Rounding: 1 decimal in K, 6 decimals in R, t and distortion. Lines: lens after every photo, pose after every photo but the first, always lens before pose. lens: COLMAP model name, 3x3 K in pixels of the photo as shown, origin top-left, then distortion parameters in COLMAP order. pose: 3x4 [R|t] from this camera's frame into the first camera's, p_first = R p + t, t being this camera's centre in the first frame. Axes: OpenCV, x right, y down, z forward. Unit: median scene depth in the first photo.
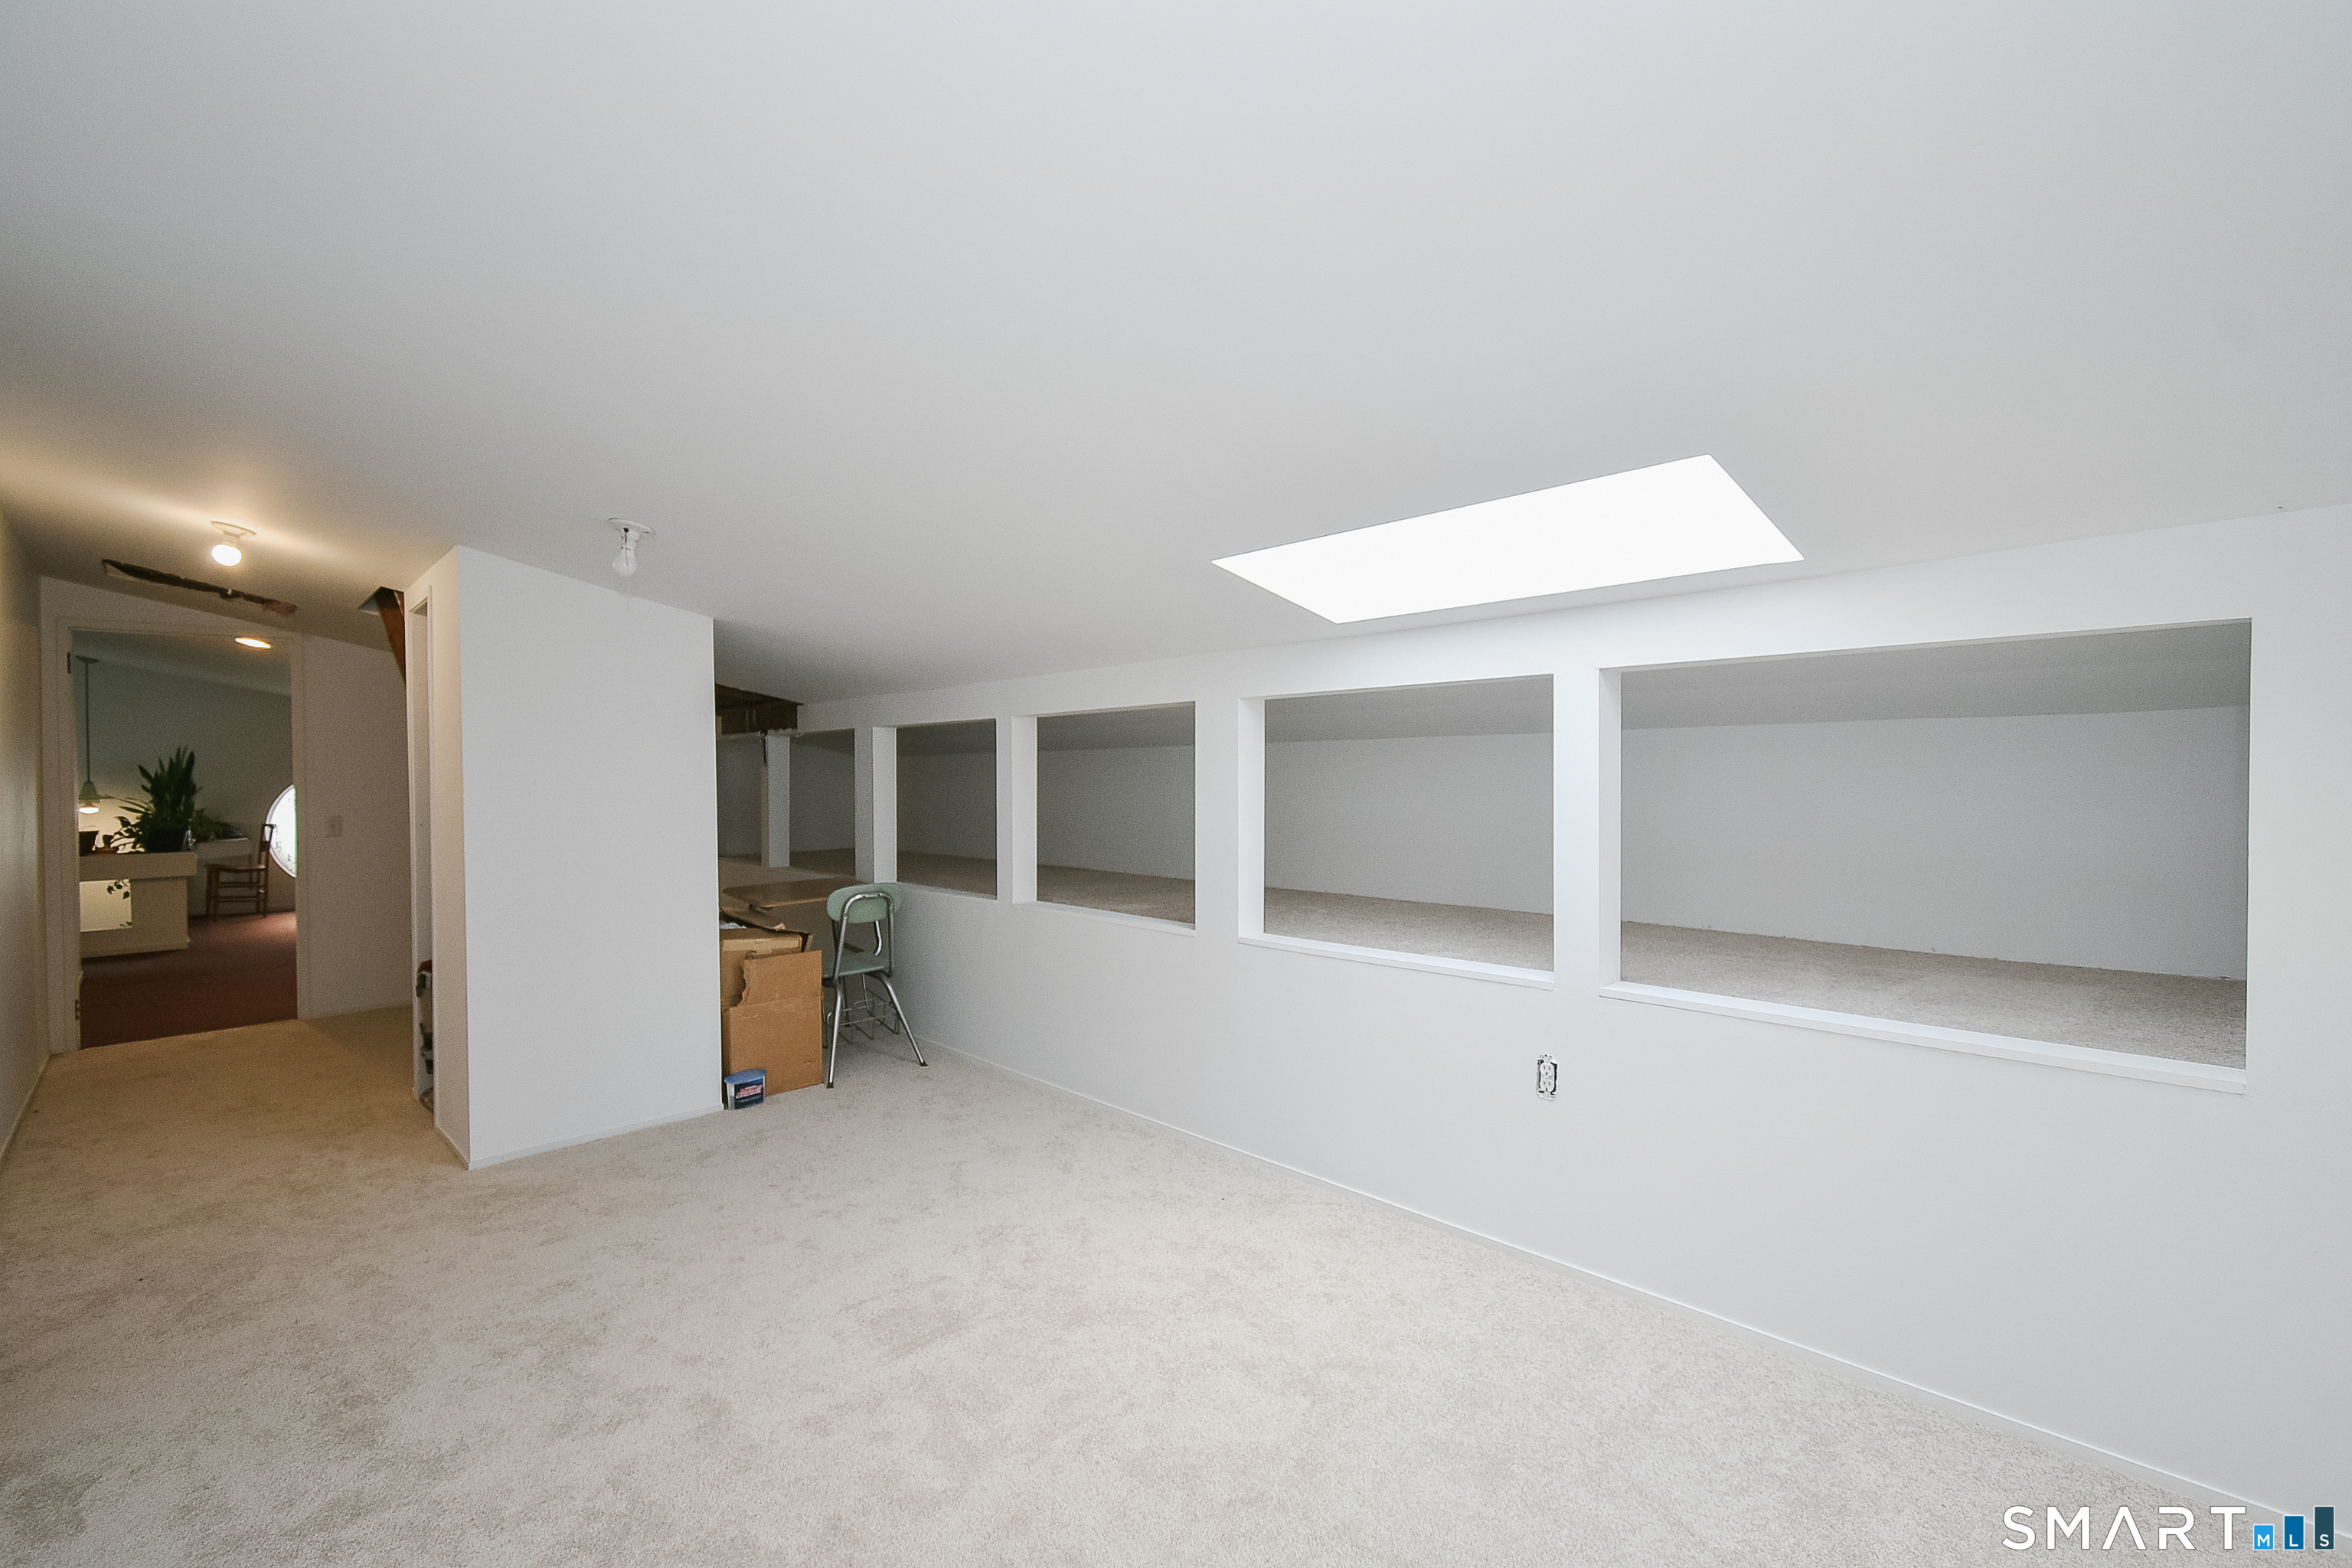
lens RADIAL K [[1029.3, 0, 1166.3], [0, 1029.3, 782.7], [0, 0, 1]] dist [0.000378, 0.000057]
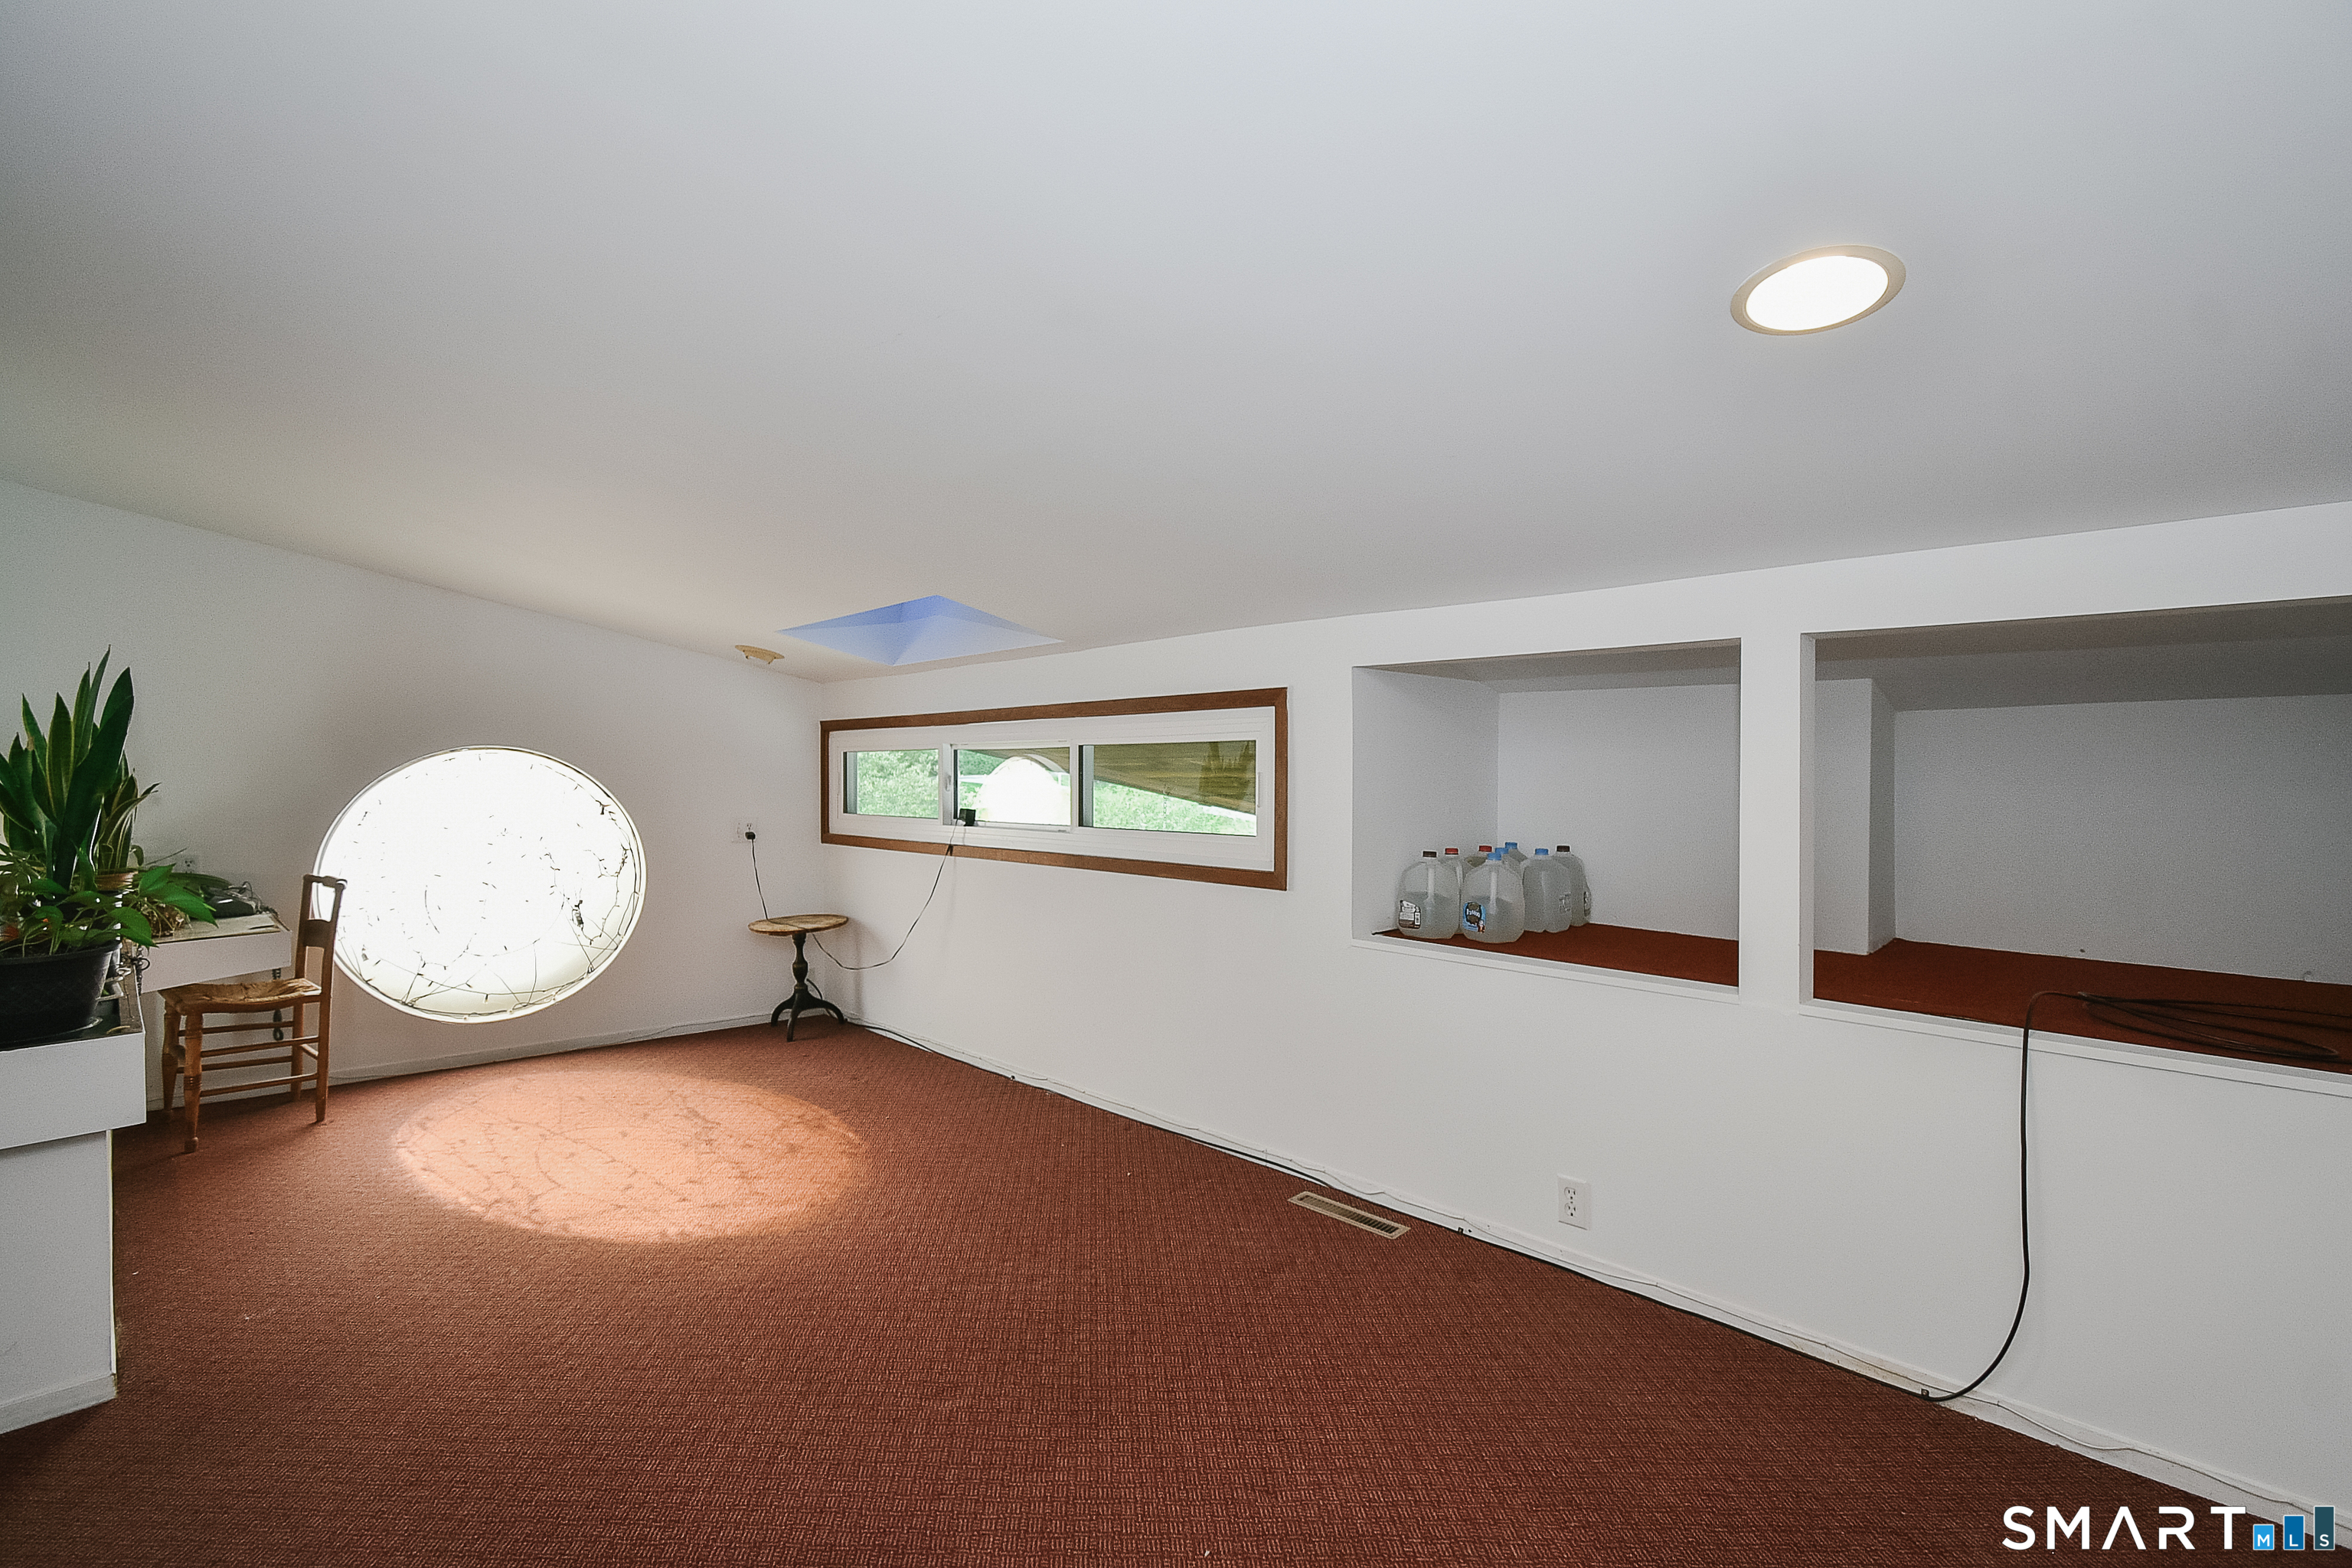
lens RADIAL K [[1066.0, 0, 1182.0], [0, 1066.0, 779.9], [0, 0, 1]] dist [0.001908, -0.000284]
pose [[0.999756, -0.000009, 0.022079, -0.566556], [-0.000131, 0.999980, 0.006371, 0.000037], [-0.022079, -0.006372, 0.999736, 0.599184]]
